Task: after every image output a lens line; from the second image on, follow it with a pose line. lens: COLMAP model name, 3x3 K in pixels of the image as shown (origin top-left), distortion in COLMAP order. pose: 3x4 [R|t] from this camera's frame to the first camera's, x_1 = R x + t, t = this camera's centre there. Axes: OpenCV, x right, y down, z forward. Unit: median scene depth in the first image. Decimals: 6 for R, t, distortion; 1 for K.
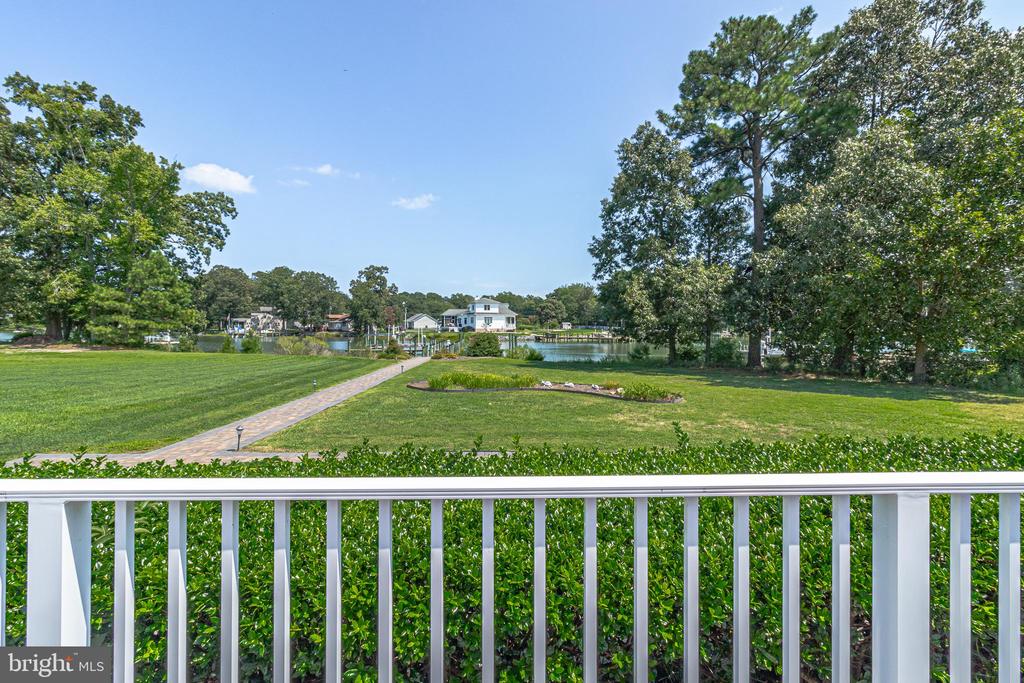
lens RADIAL K [[479.2, 0, 513.6], [0, 479.2, 321.6], [0, 0, 1]] dist [-0.000343, -0.000076]
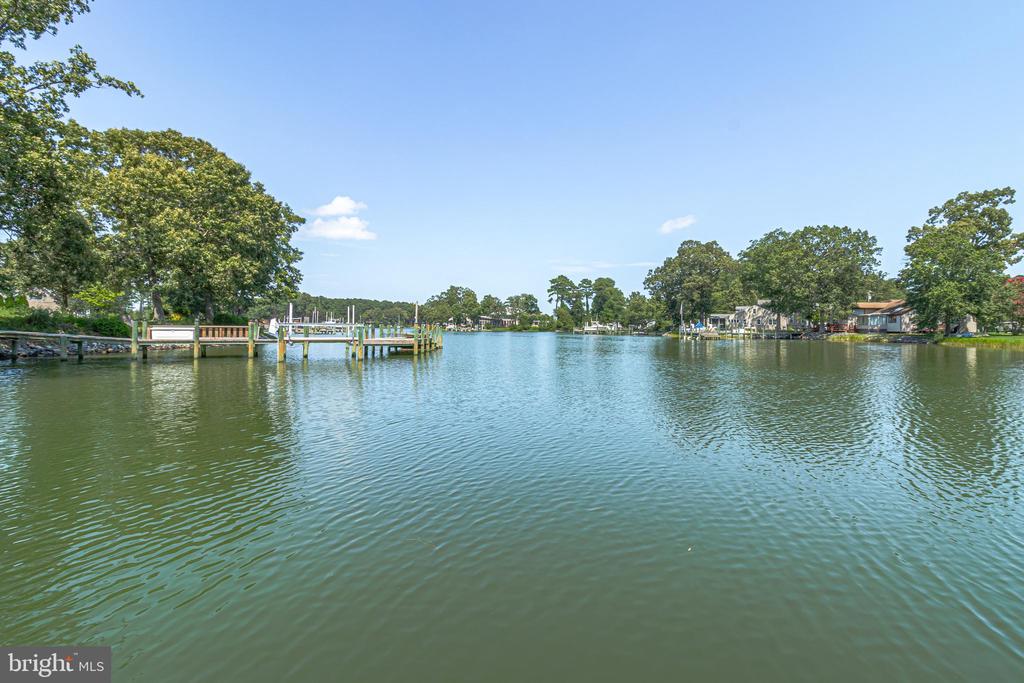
lens RADIAL K [[472.3, 0, 516.2], [0, 472.3, 331.0], [0, 0, 1]] dist [0.000970, 0.000507]
pose [[0.521890, 0.008659, -0.852969, -0.134893], [-0.001596, 0.999957, 0.009174, 0.014673], [0.853011, -0.003426, 0.521881, 0.400963]]
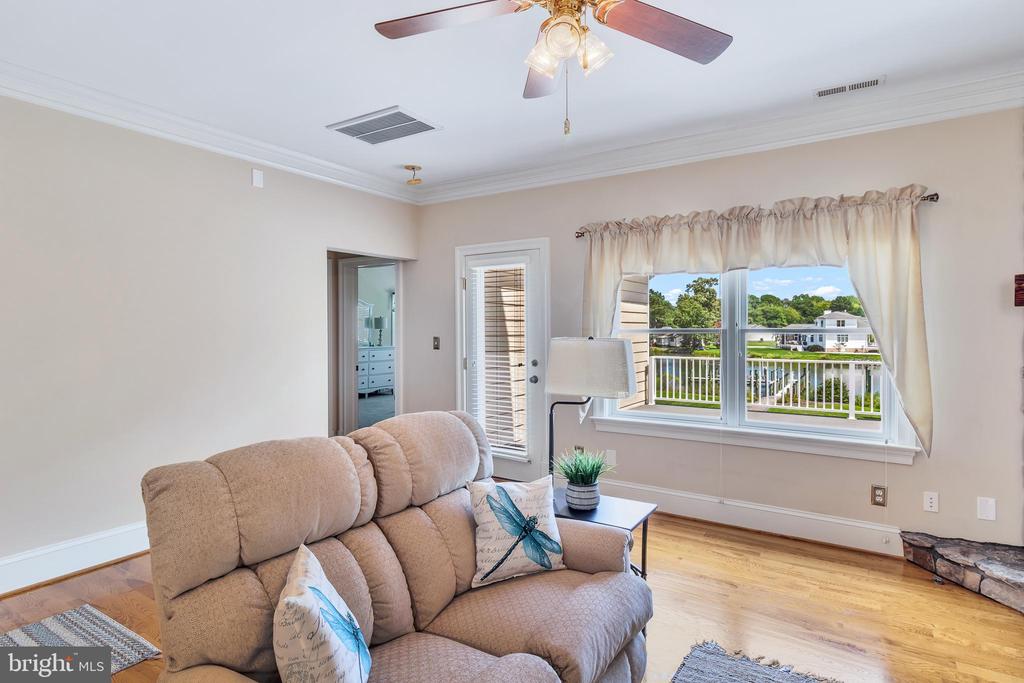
lens RADIAL K [[546.9, 0, 512.9], [0, 546.9, 328.3], [0, 0, 1]] dist [-0.000547, -0.000067]
pose [[0.824110, -0.002952, -0.566422, 0.012453], [0.005977, 0.999976, 0.003486, -0.023990], [0.566398, -0.006258, 0.824108, -0.107990]]
